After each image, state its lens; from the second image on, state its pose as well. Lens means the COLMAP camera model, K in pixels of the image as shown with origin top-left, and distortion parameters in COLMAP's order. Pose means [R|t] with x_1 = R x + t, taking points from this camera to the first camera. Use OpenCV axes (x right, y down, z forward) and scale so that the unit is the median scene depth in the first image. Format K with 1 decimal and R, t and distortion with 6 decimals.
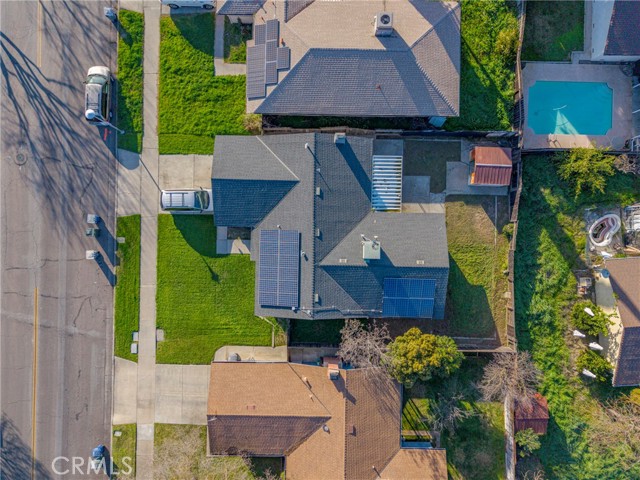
lens RADIAL K [[435.8, 0, 317.3], [0, 435.8, 245.3], [0, 0, 1]] dist [0.017468, -0.010510]
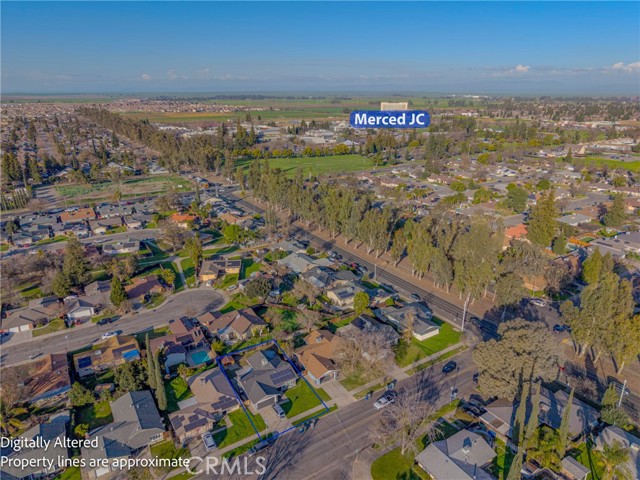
lens RADIAL K [[435.8, 0, 320.2], [0, 435.8, 239.8], [0, 0, 1]] dist [0.017468, -0.010510]
pose [[-0.550670, -0.285655, 0.784324, -2.339011], [0.834626, -0.174090, 0.522583, -1.160939], [-0.012735, 0.942387, 0.334281, -1.007910]]
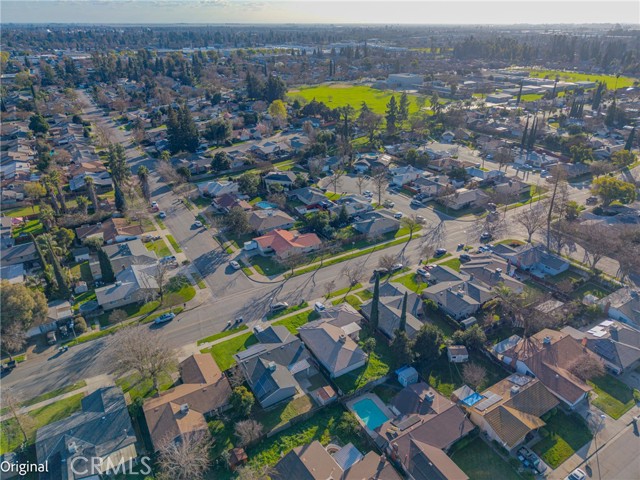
lens RADIAL K [[435.8, 0, 320.4], [0, 435.8, 240.4], [0, 0, 1]] dist [0.017468, -0.010510]
pose [[0.532035, 0.384587, -0.754342, 1.801739], [-0.846716, 0.238058, -0.475816, 0.765050], [-0.003416, 0.891864, 0.452290, -0.815442]]
